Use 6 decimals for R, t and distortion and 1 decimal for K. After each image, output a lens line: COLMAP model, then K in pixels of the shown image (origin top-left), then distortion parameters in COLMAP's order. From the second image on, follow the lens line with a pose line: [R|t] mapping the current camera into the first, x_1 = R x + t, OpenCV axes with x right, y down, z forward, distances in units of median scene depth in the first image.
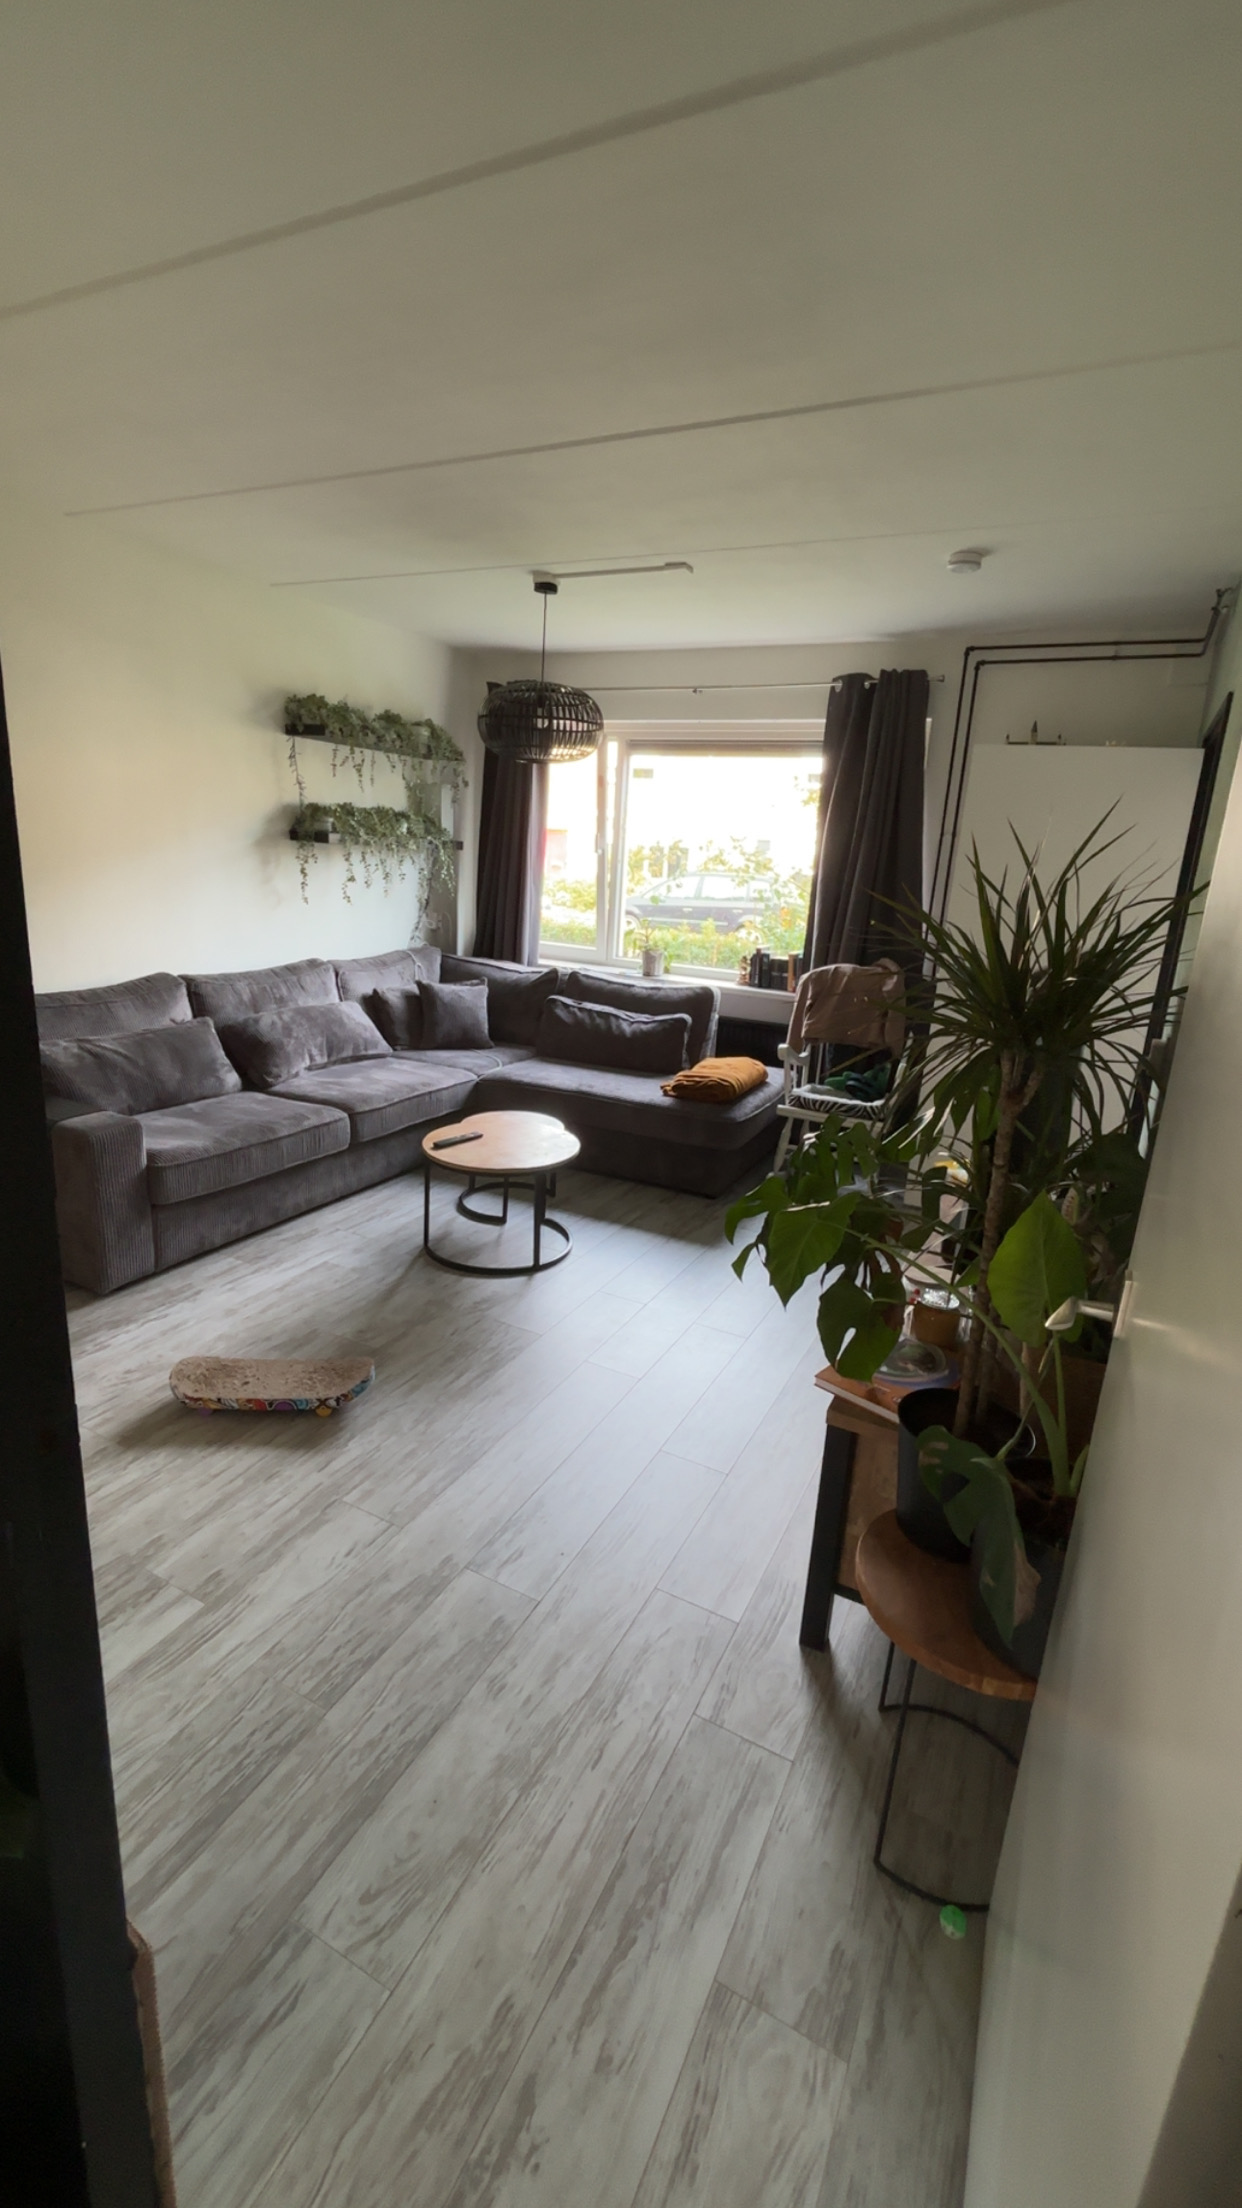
lens RADIAL K [[936.6, 0, 628.2], [0, 936.6, 1093.7], [0, 0, 1]] dist [0.001917, -0.000106]
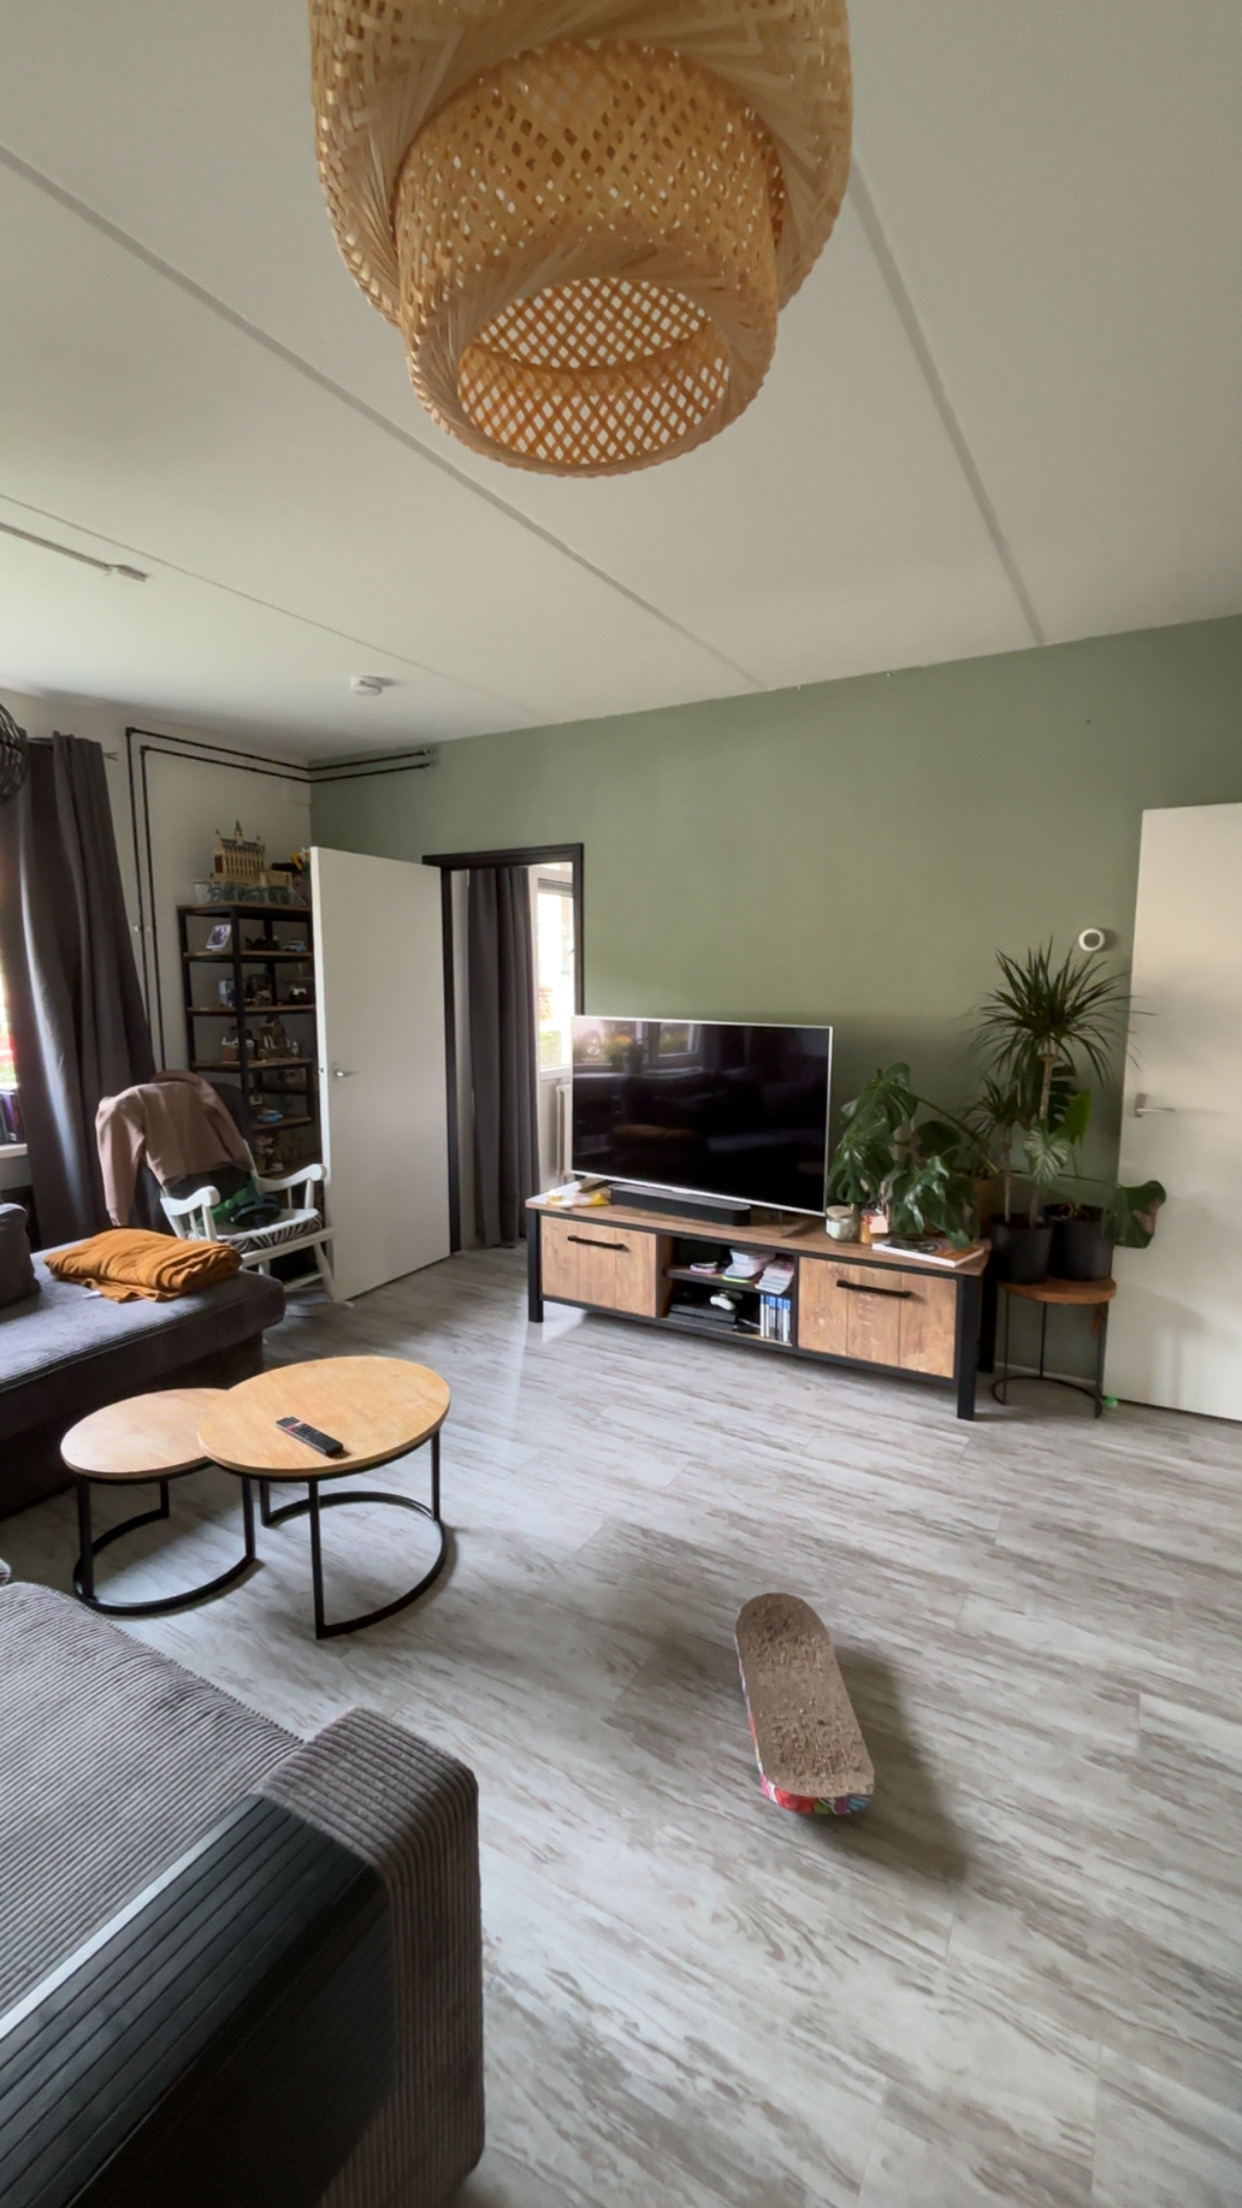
lens RADIAL K [[936.6, 0, 628.2], [0, 936.6, 1093.7], [0, 0, 1]] dist [0.001917, -0.000106]
pose [[0.058513, -0.189927, 0.980053, -1.148519], [0.260932, 0.950516, 0.168624, -0.336799], [-0.963582, 0.245861, 0.105176, 1.067749]]
